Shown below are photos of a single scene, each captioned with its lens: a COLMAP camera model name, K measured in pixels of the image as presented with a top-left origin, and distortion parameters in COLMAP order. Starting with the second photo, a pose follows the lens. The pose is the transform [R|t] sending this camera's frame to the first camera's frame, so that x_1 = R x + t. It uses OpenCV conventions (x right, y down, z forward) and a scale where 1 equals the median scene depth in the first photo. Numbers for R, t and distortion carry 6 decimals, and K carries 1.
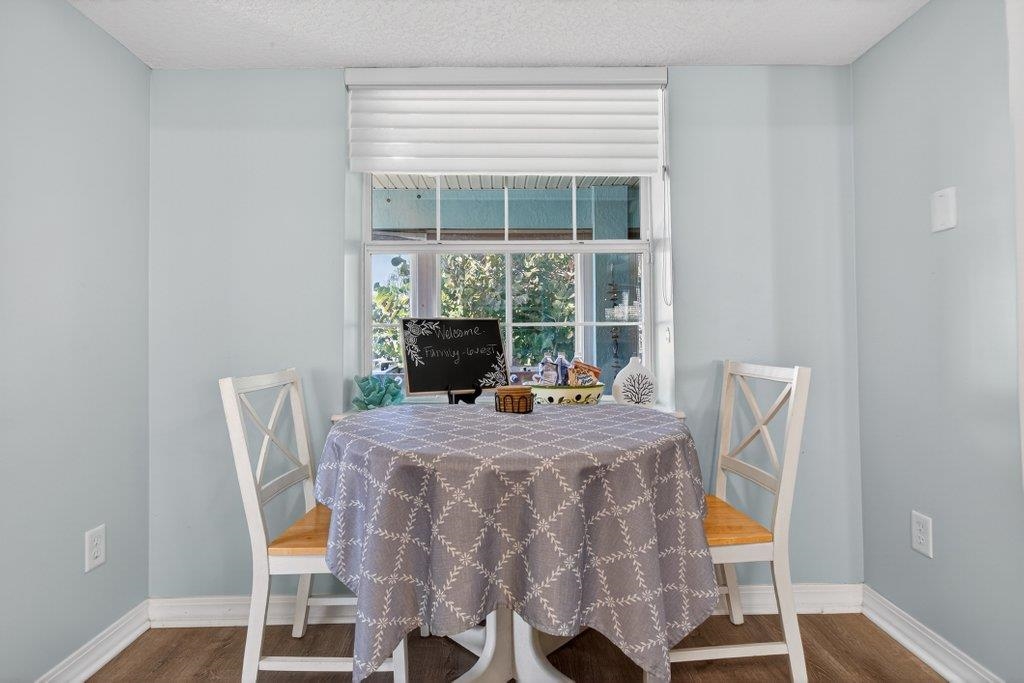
lens RADIAL K [[484.0, 0, 512.7], [0, 484.0, 345.8], [0, 0, 1]] dist [0.002083, 0.000566]
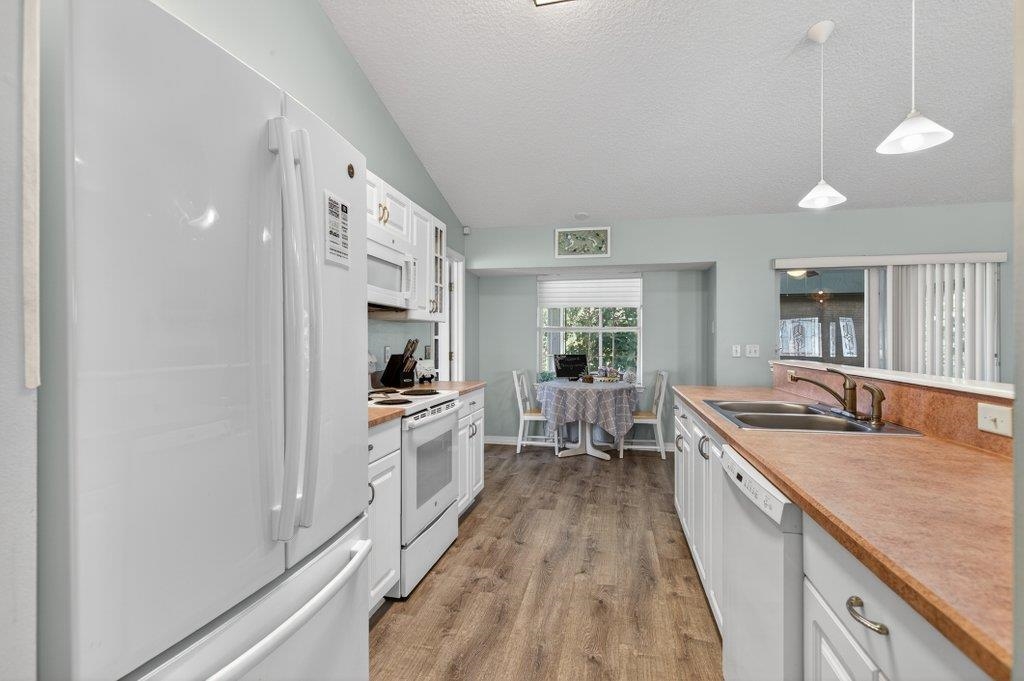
lens RADIAL K [[484.0, 0, 512.7], [0, 484.0, 344.8], [0, 0, 1]] dist [0.002083, 0.000566]
pose [[0.971158, 0.007351, -0.238325, 0.275151], [-0.011632, 0.999795, -0.016563, -0.066886], [0.238154, 0.018858, 0.971044, -2.260478]]
